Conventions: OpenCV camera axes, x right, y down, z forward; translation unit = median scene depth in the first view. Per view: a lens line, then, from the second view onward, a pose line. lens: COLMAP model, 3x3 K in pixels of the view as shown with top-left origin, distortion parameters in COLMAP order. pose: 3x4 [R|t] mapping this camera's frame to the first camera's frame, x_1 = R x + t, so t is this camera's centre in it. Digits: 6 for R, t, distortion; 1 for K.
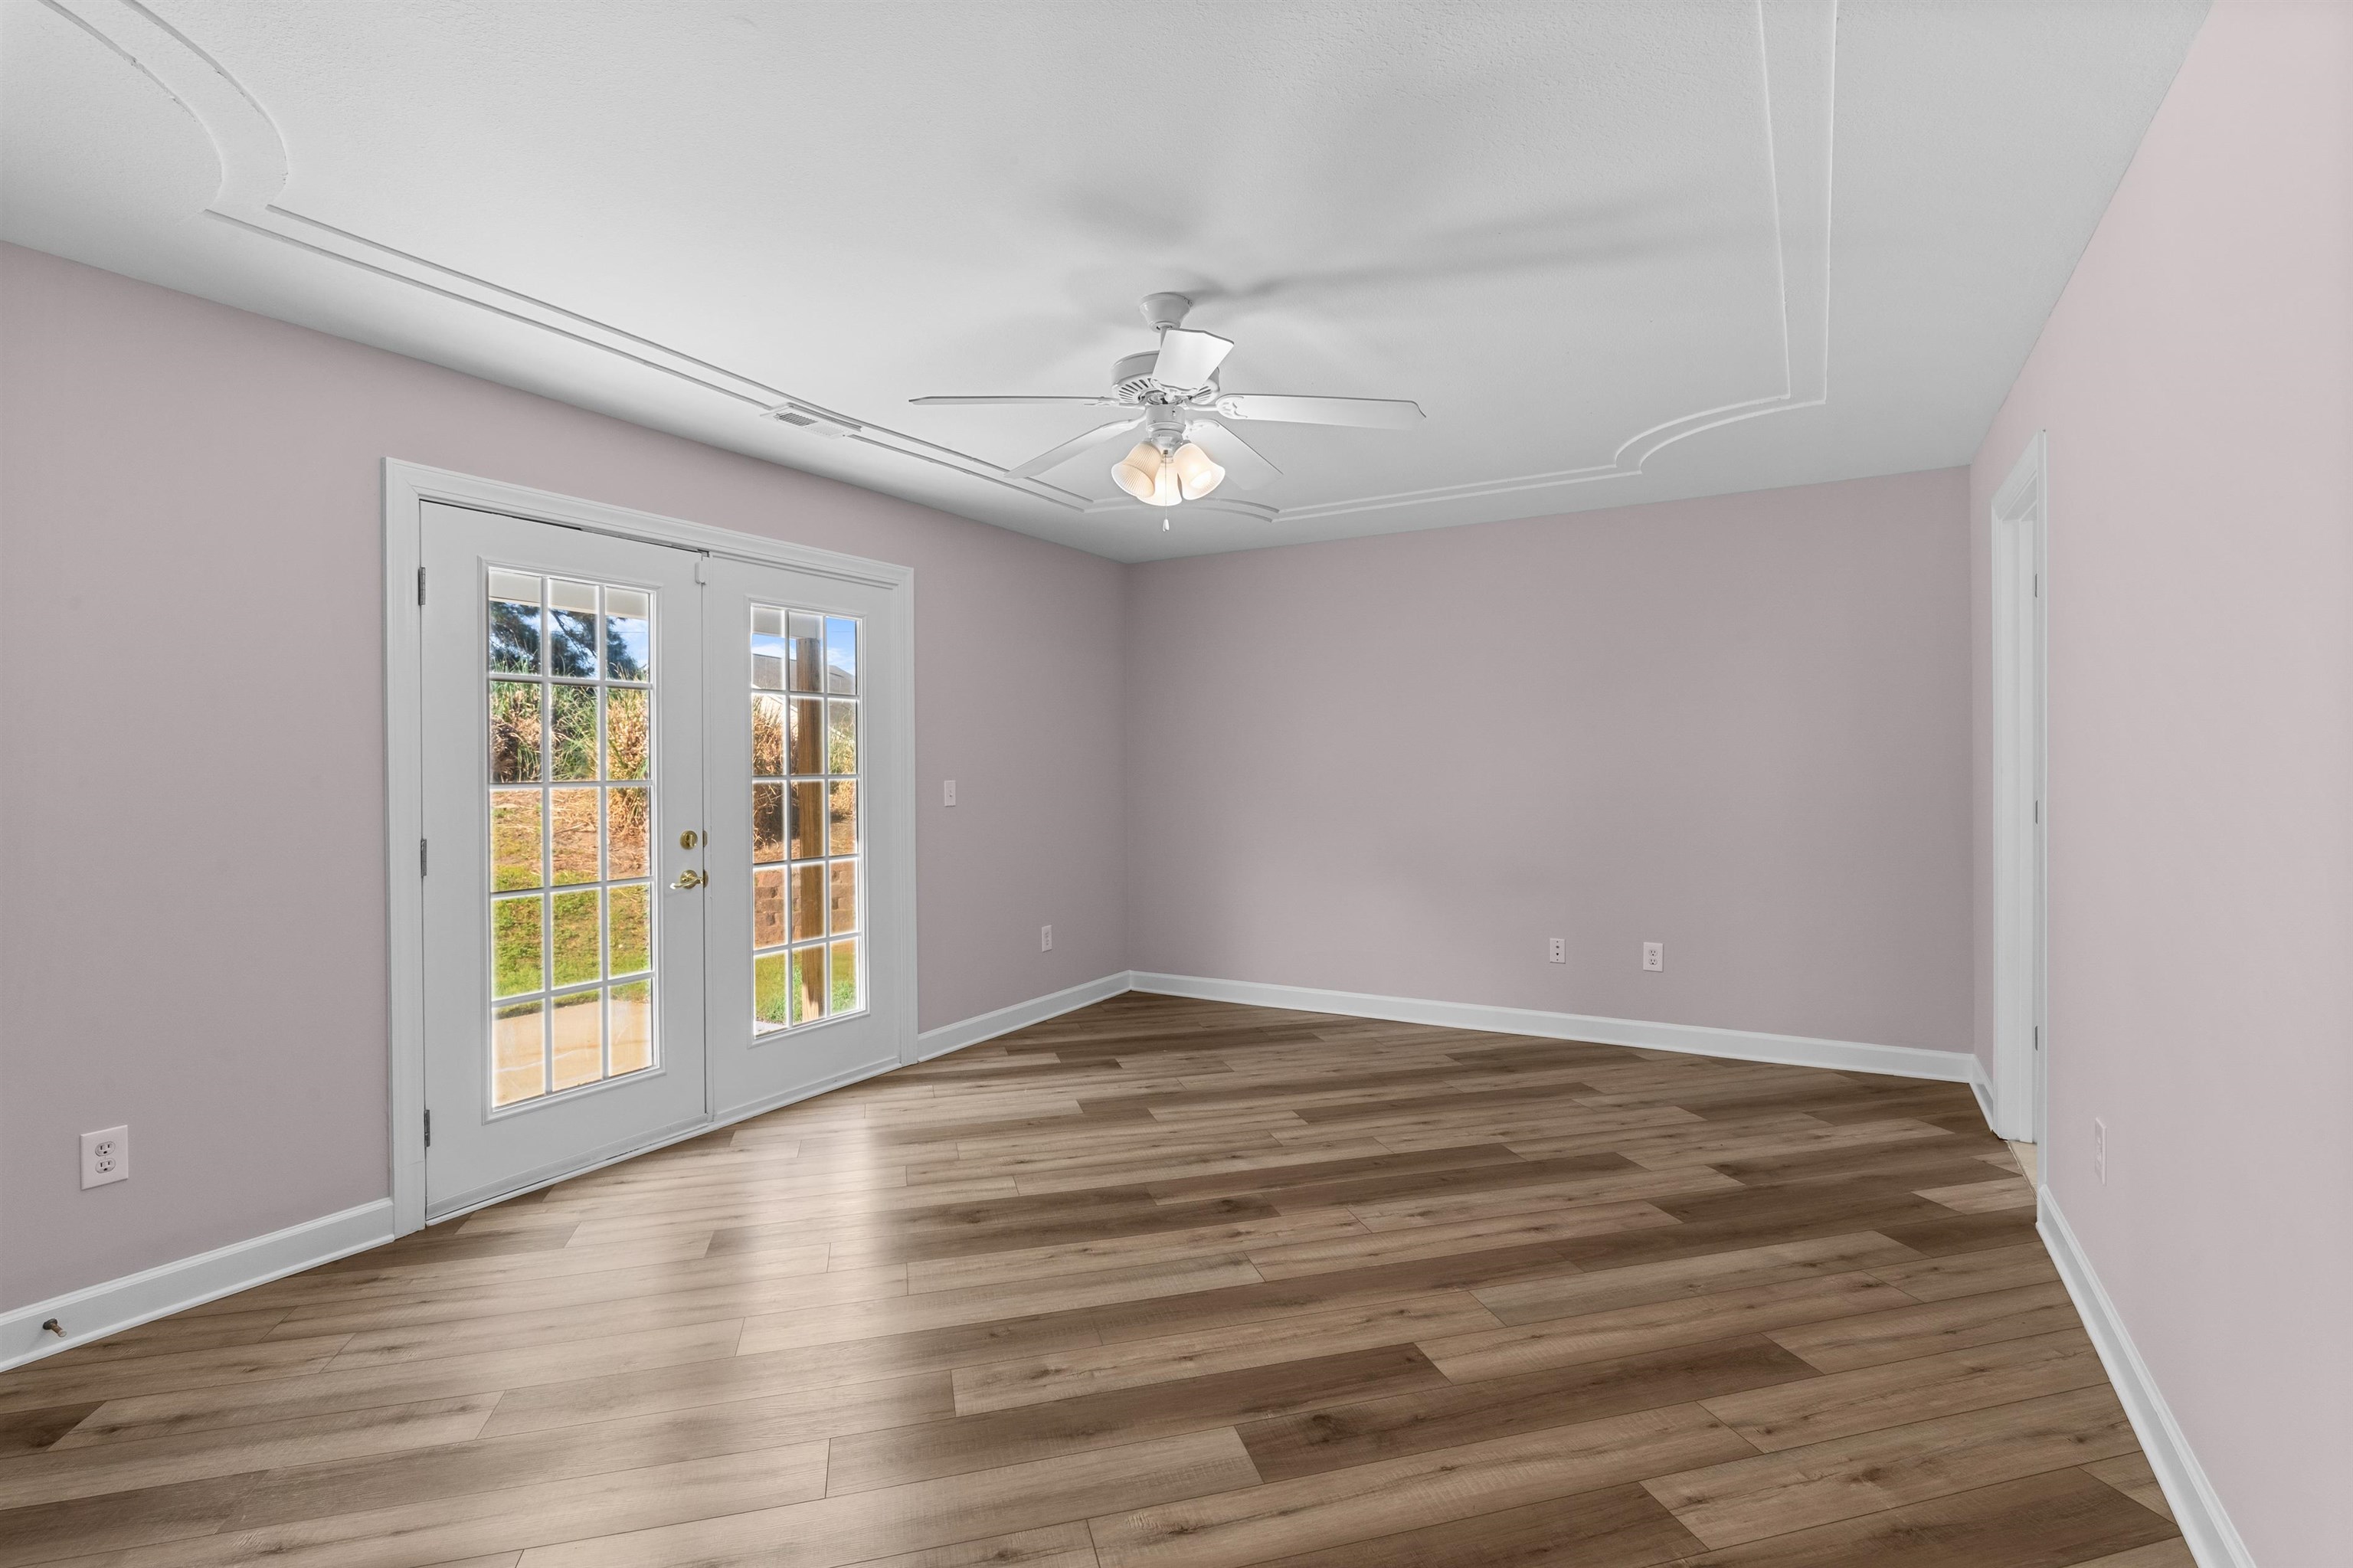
lens RADIAL K [[1096.0, 0, 1211.9], [0, 1096.0, 771.6], [0, 0, 1]] dist [-0.003769, -0.000963]
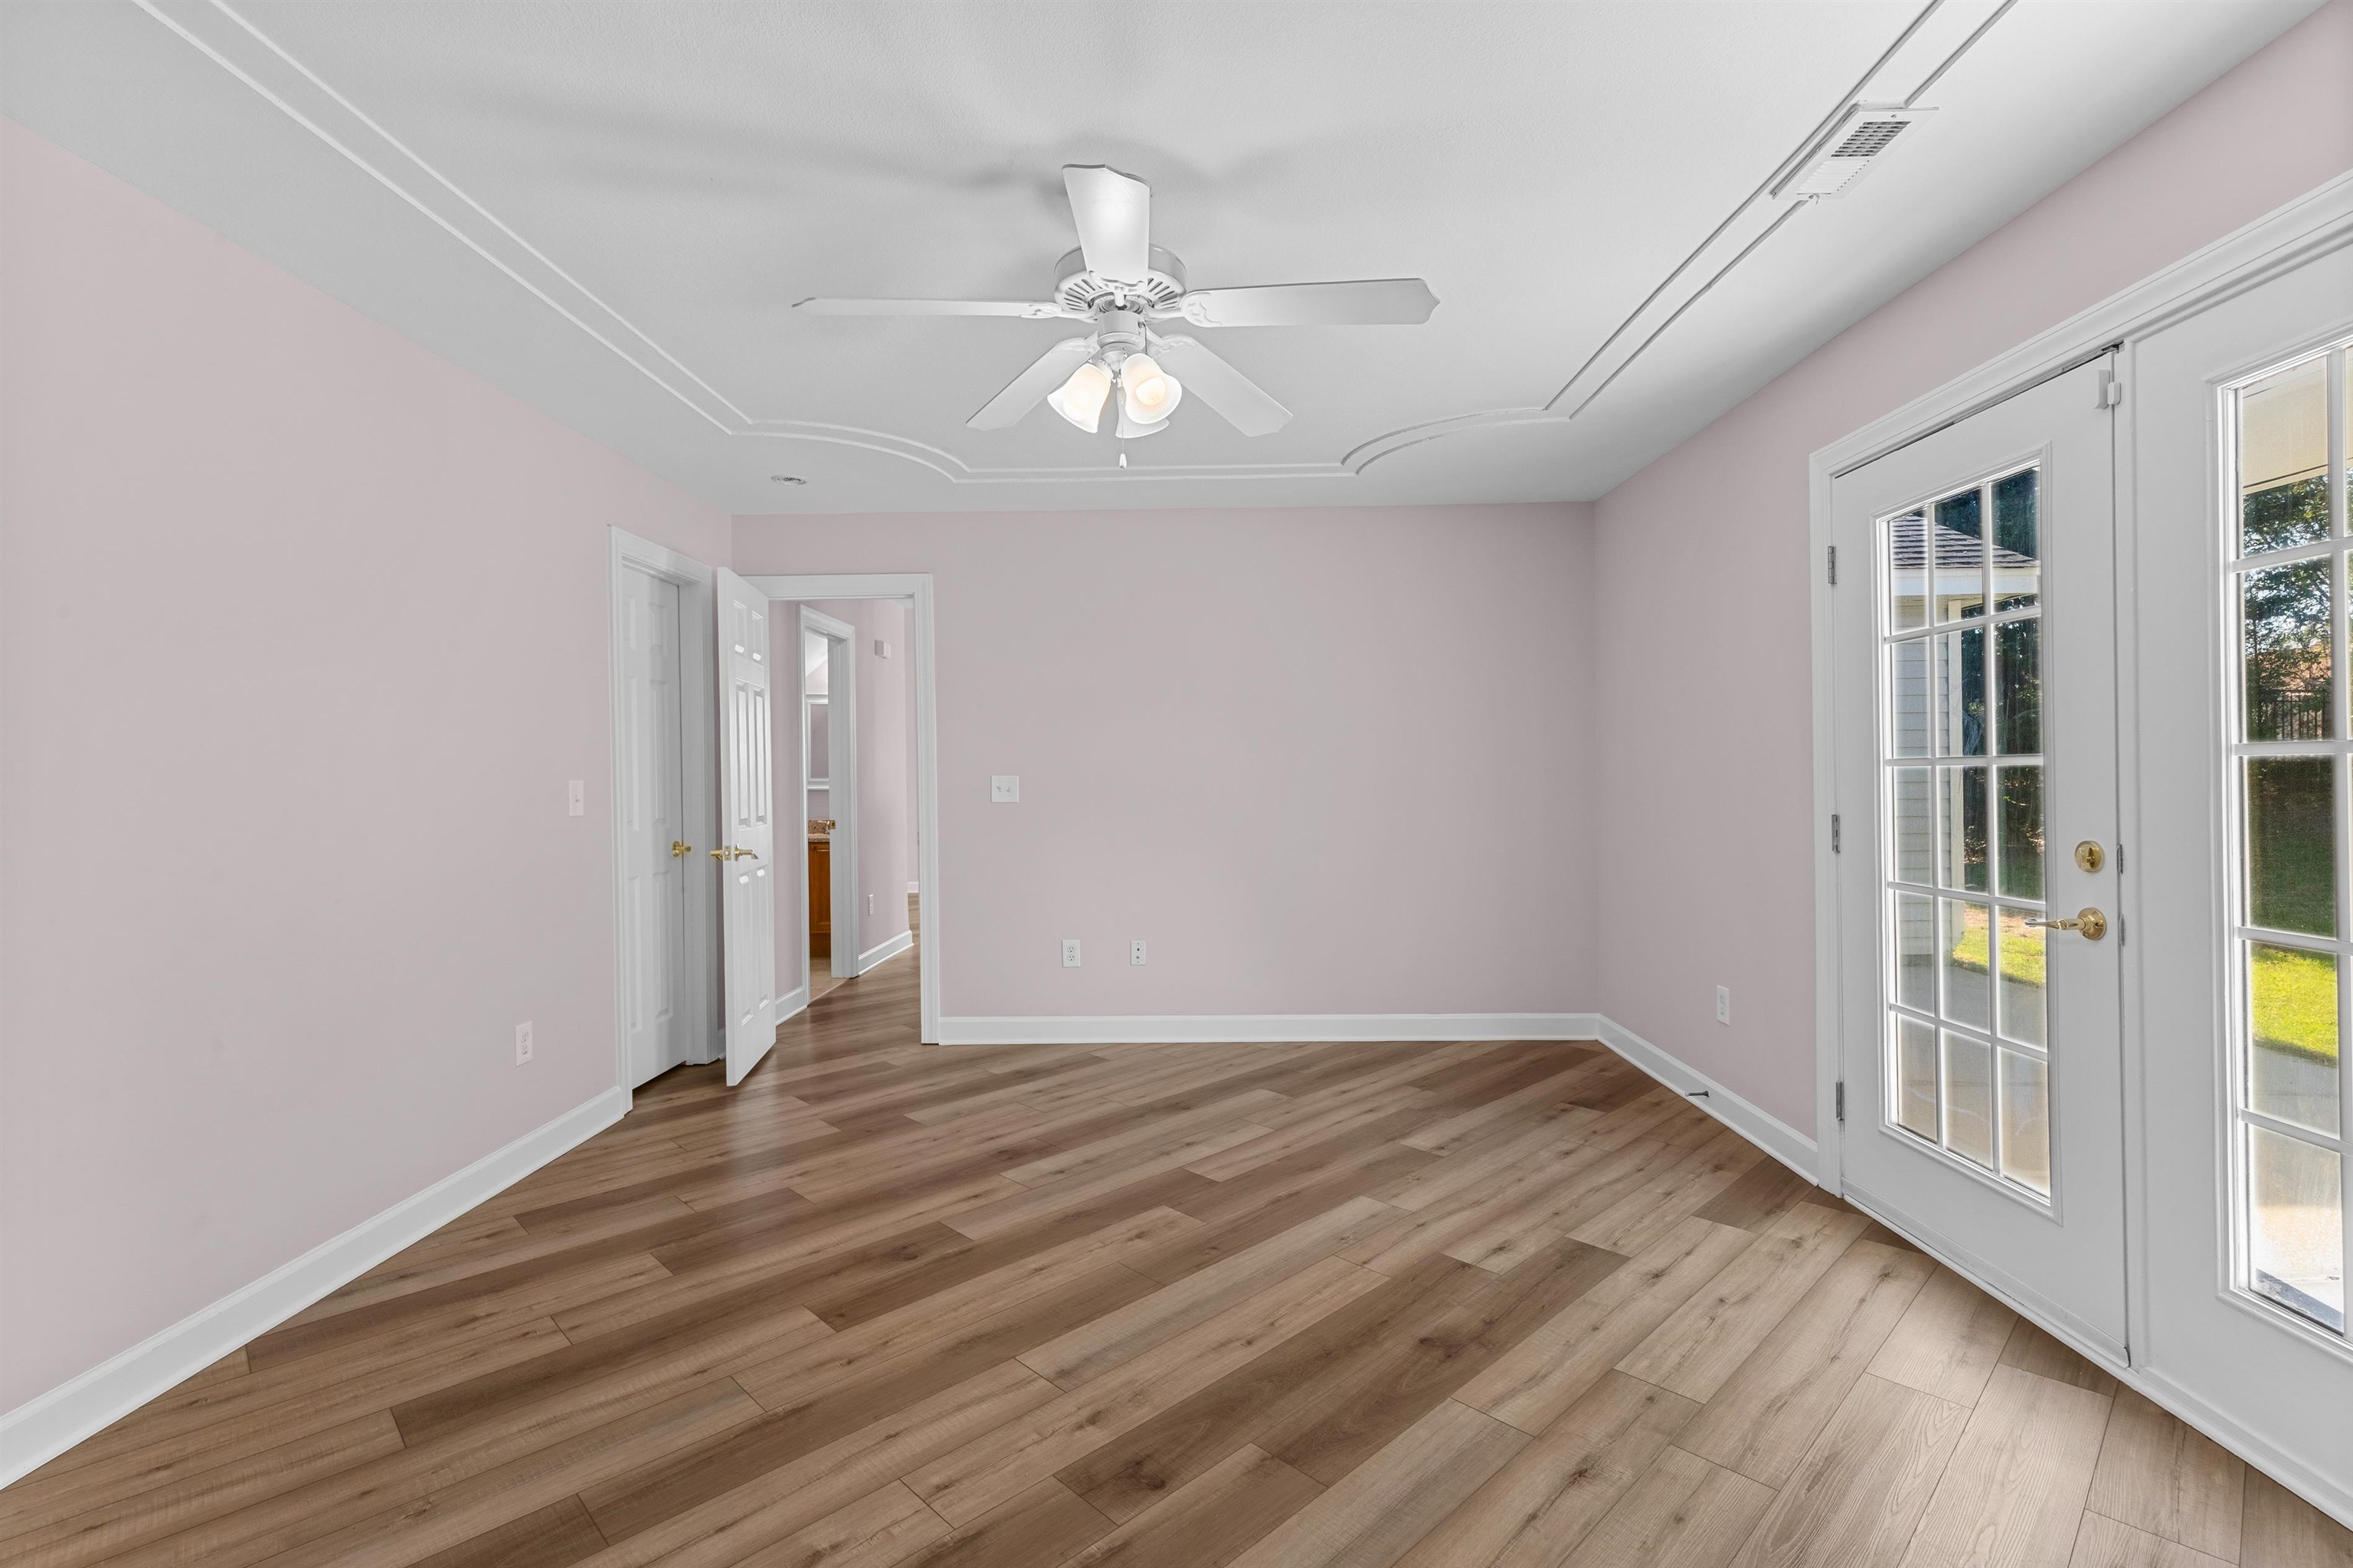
lens RADIAL K [[1075.9, 0, 1173.6], [0, 1075.9, 779.2], [0, 0, 1]] dist [0.006481, 0.000144]
pose [[-0.890326, 0.022302, -0.454777, 0.239773], [0.020043, 0.999751, 0.009787, 0.006423], [0.454882, -0.000401, -0.890552, 1.393431]]
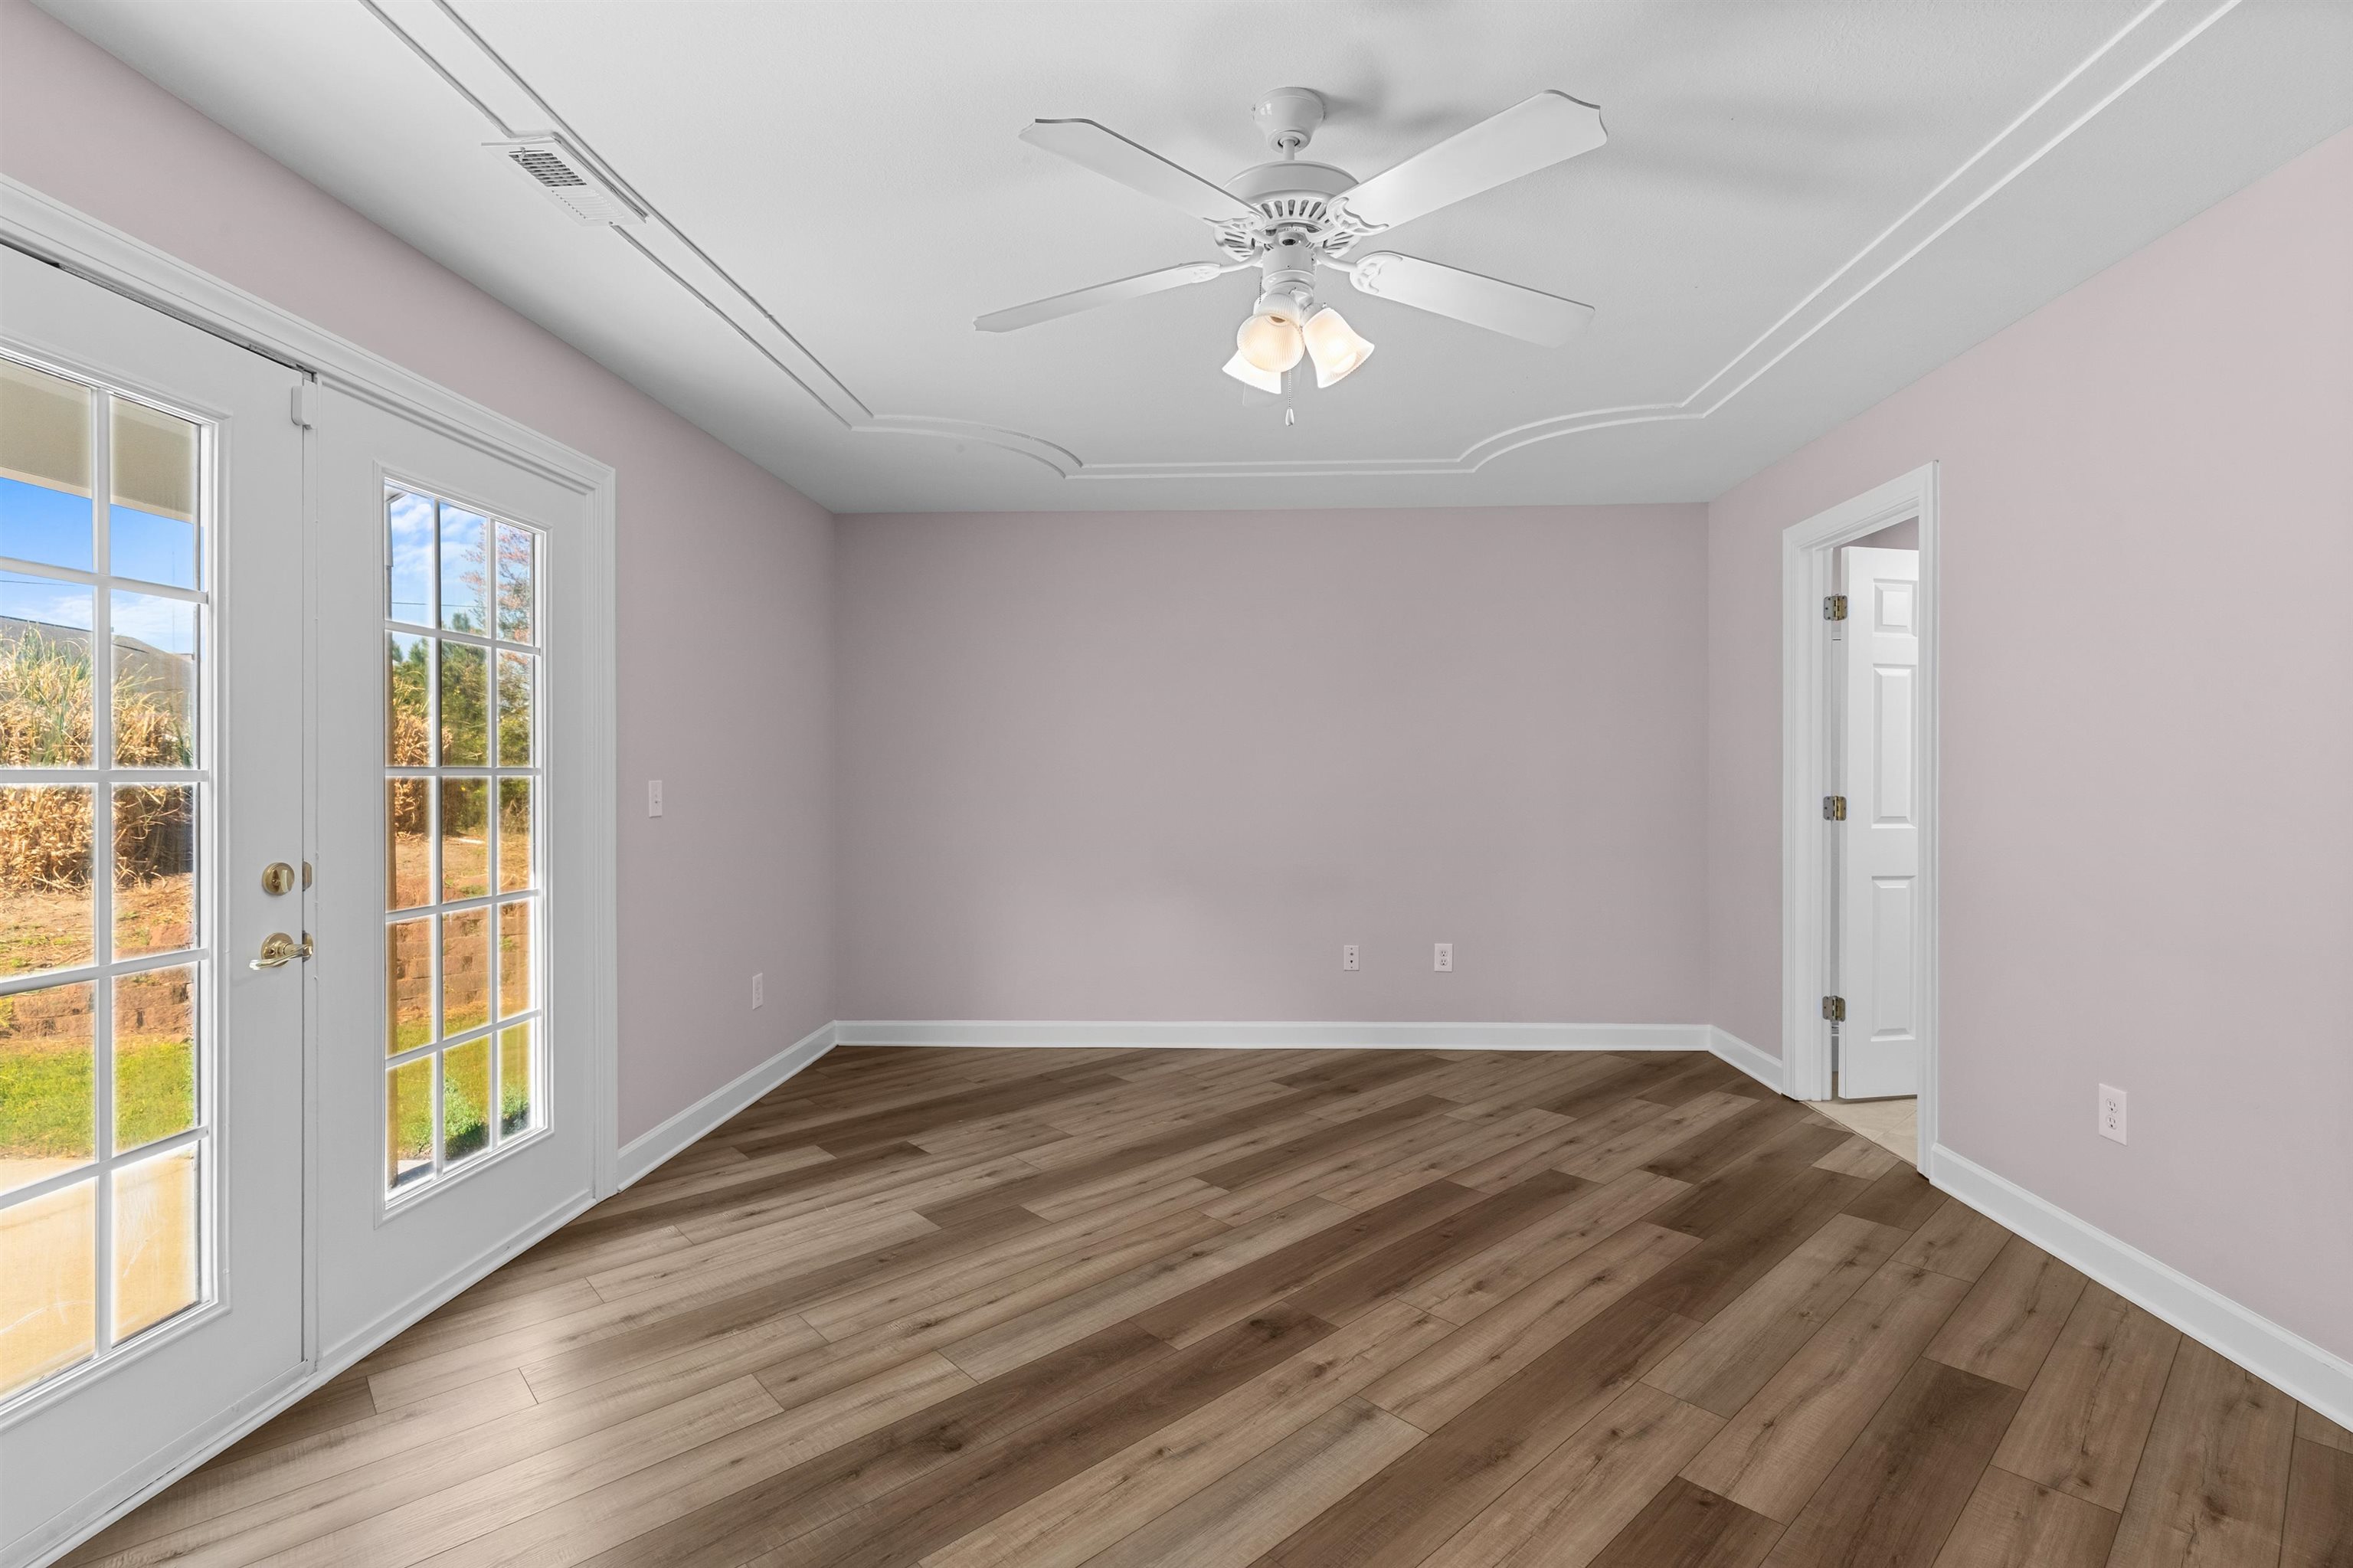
lens RADIAL K [[1063.1, 0, 1222.7], [0, 1063.1, 778.9], [0, 0, 1]] dist [0.005480, -0.000662]
pose [[0.889343, 0.003919, 0.457224, -0.320397], [-0.002252, 0.999989, -0.004190, 0.013369], [-0.457236, 0.002696, 0.889341, 0.317180]]
